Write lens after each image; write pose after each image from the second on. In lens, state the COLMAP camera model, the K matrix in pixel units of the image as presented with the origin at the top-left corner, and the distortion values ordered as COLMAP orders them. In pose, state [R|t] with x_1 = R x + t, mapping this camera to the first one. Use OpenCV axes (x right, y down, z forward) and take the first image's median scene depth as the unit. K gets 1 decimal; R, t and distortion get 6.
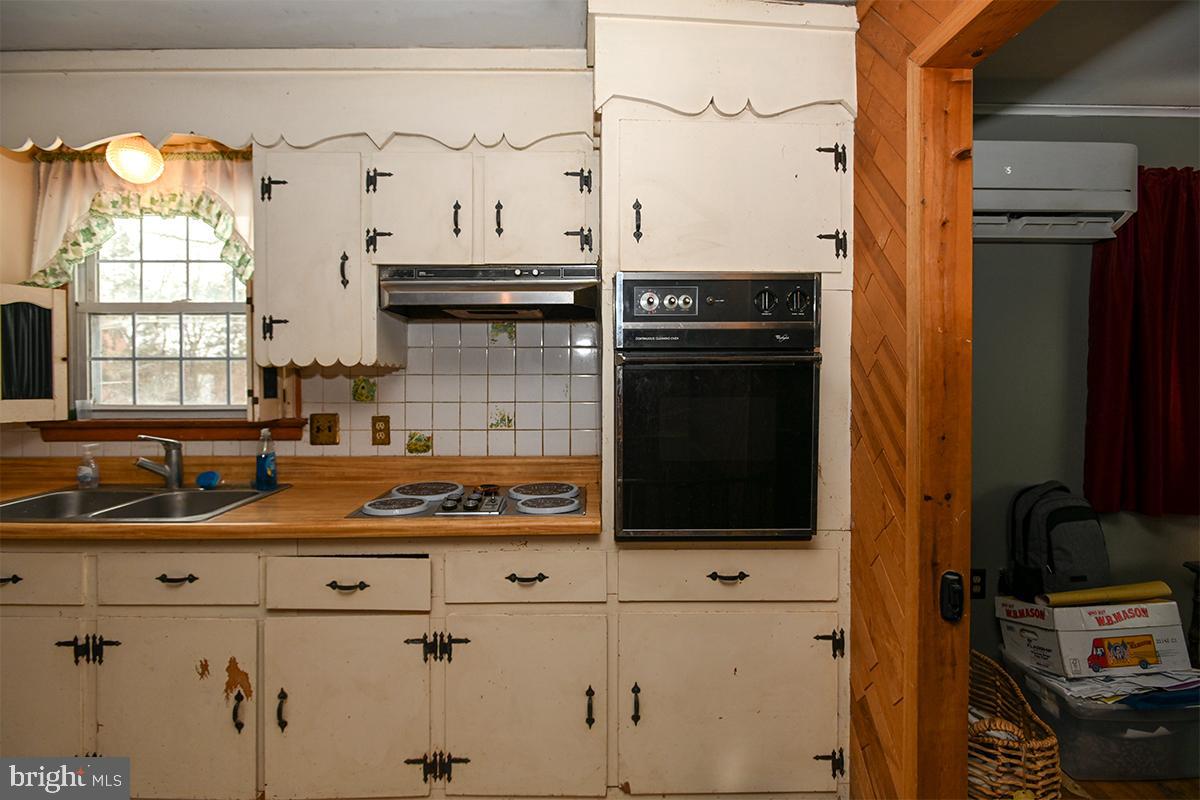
lens RADIAL K [[570.5, 0, 601.1], [0, 570.5, 385.2], [0, 0, 1]] dist [-0.011200, -0.000570]
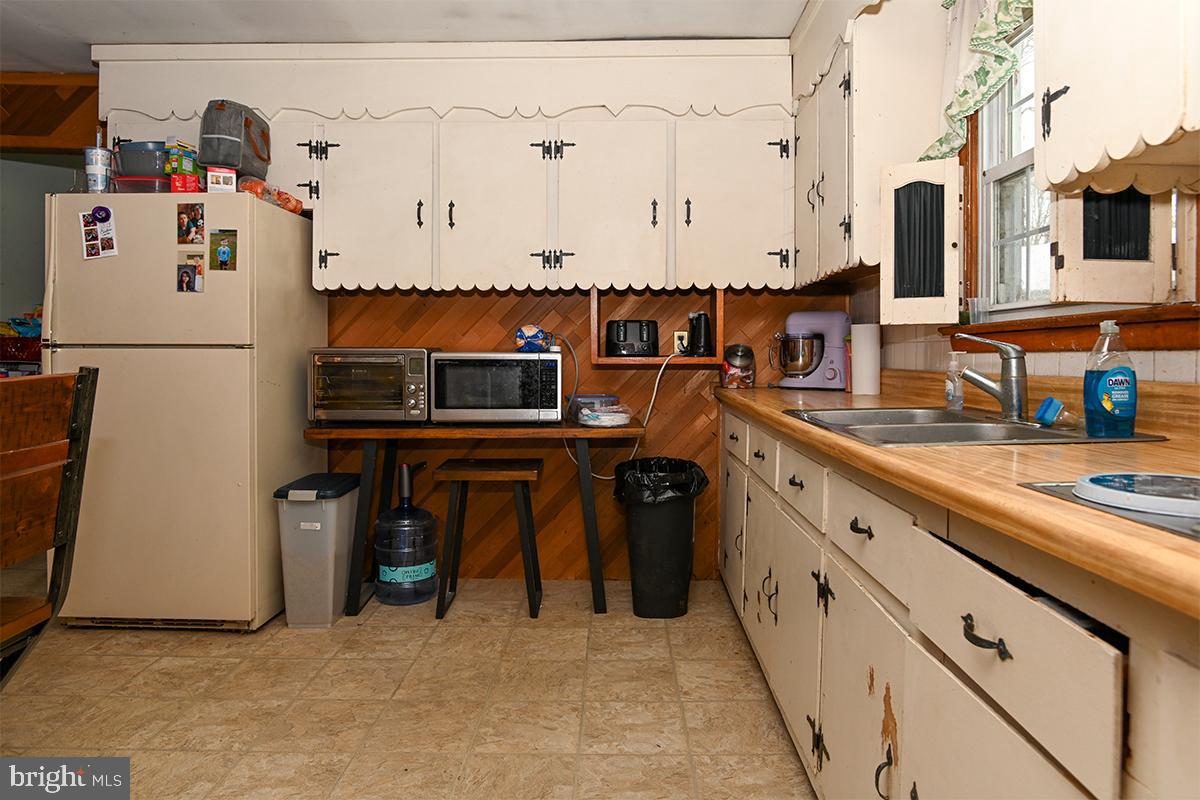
lens RADIAL K [[741.8, 0, 593.3], [0, 741.8, 358.2], [0, 0, 1]] dist [-0.006275, 0.000403]
pose [[-0.028176, 0.012140, -0.999529, 0.102045], [-0.009289, 0.999880, 0.012406, 0.118267], [0.999560, 0.009634, -0.028060, 0.611163]]
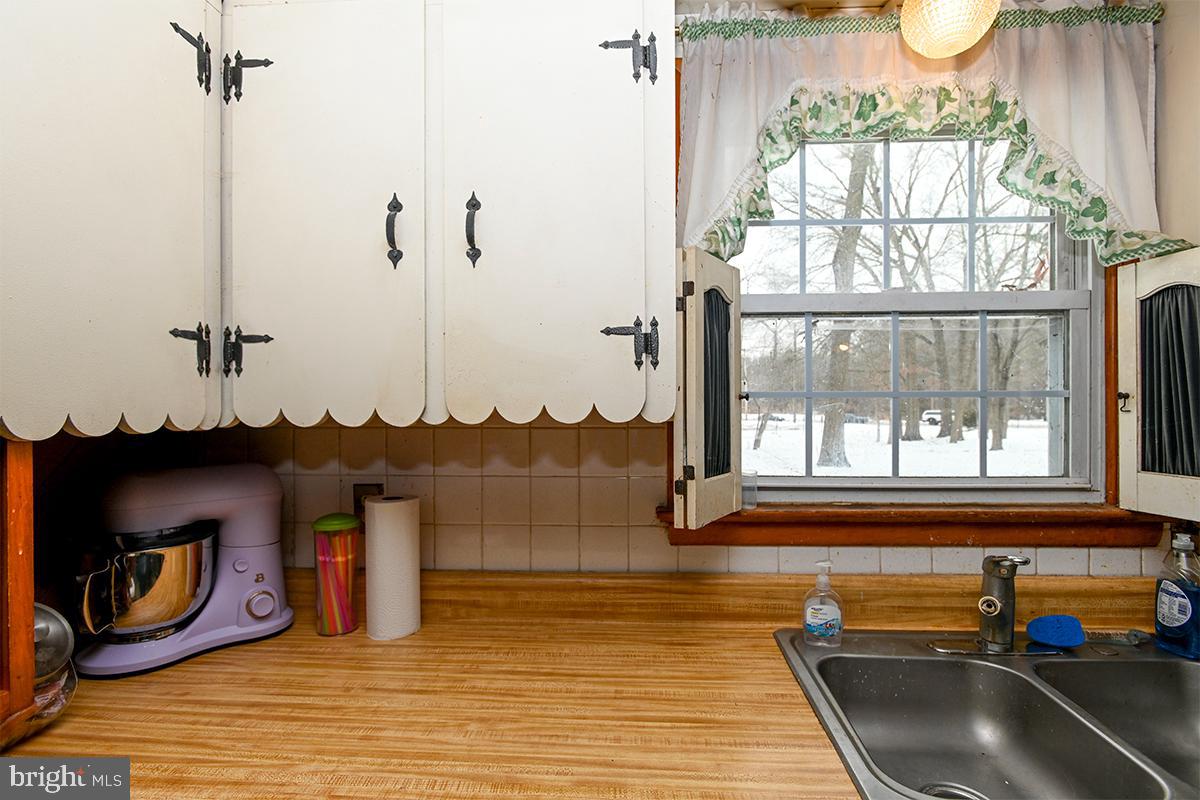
lens RADIAL K [[577.3, 0, 593.1], [0, 577.3, 401.0], [0, 0, 1]] dist [-0.012204, -0.000155]
pose [[0.997979, -0.002137, -0.063506, -1.186592], [0.001779, 0.999982, -0.005697, -0.045075], [0.063517, 0.005573, 0.997965, 0.498522]]
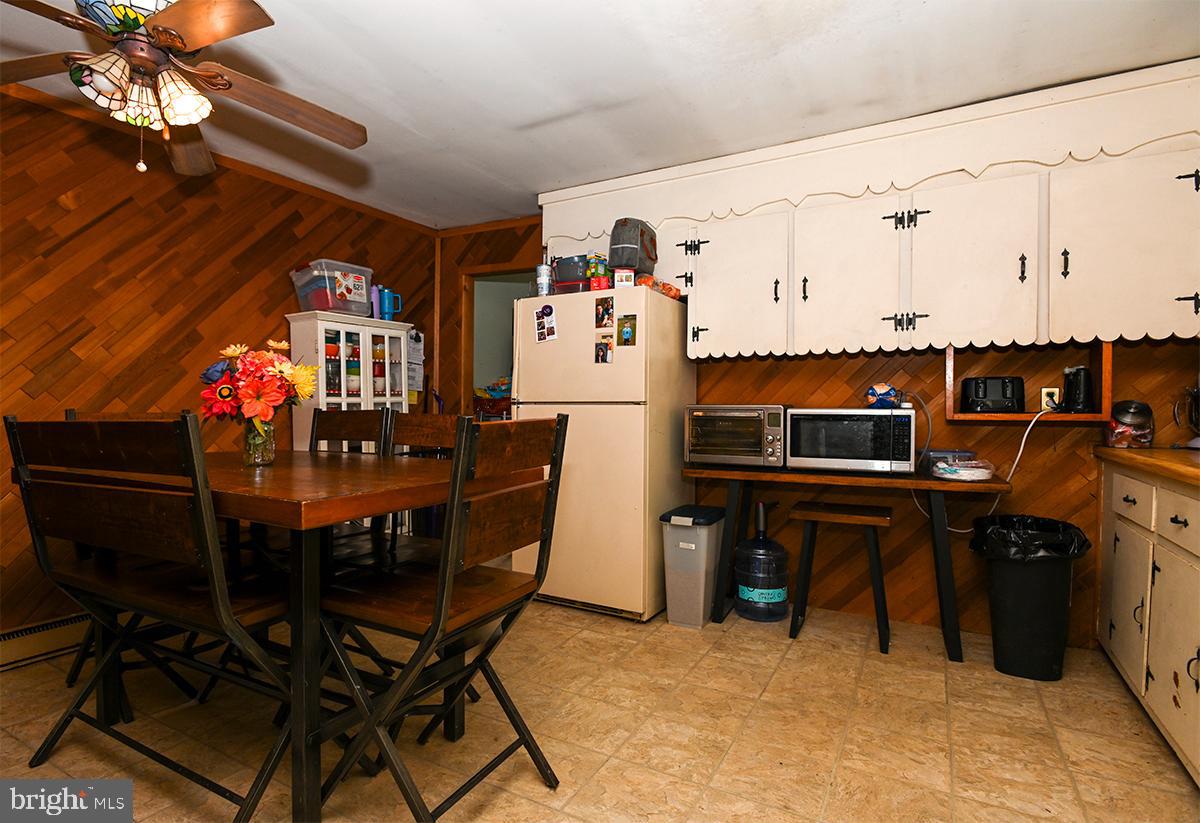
lens RADIAL K [[607.7, 0, 572.4], [0, 607.7, 414.5], [0, 0, 1]] dist [-0.002359, -0.002254]
pose [[-0.507104, 0.004676, -0.861872, 0.103764], [-0.011070, 0.999867, 0.011938, 0.132193], [0.861814, 0.015595, -0.506985, 0.527357]]
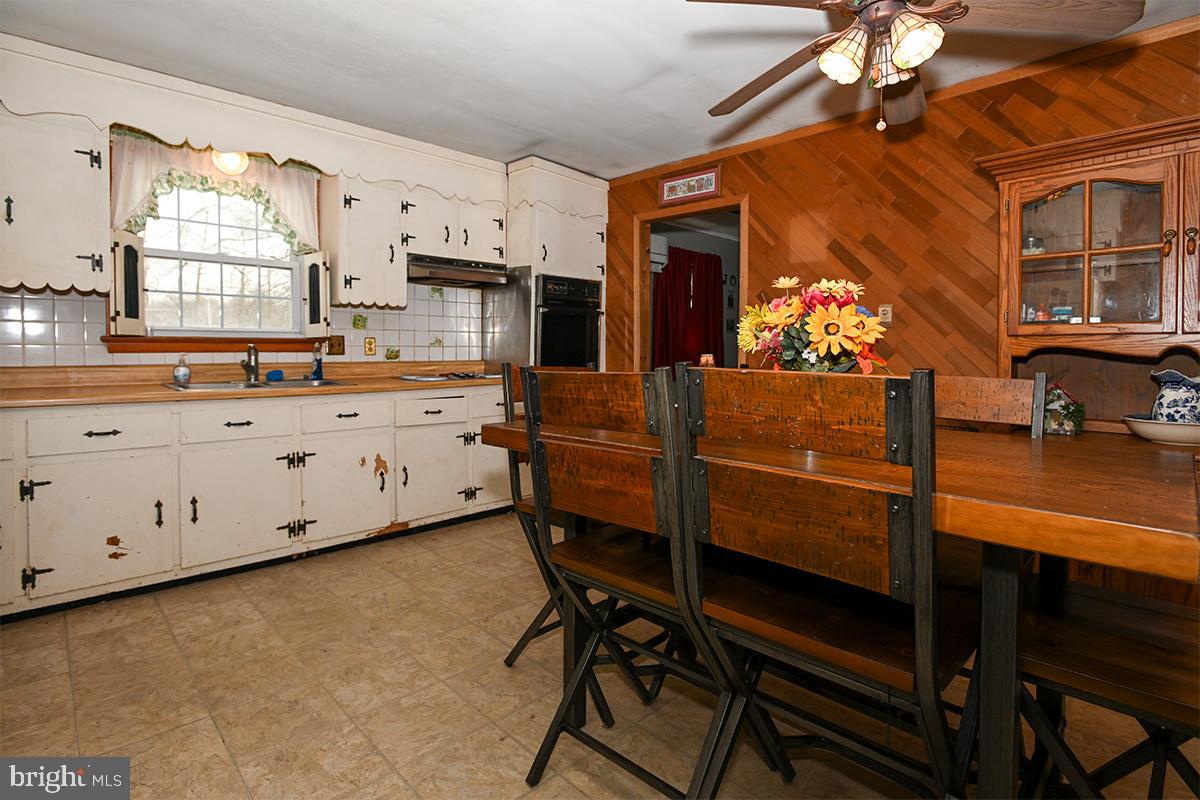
lens RADIAL K [[600.4, 0, 615.9], [0, 600.4, 366.2], [0, 0, 1]] dist [-0.016227, -0.000519]
pose [[0.705851, -0.015564, 0.708189, -1.302609], [0.004448, 0.999836, 0.017541, 0.127849], [-0.708346, -0.009232, 0.705805, -0.869129]]
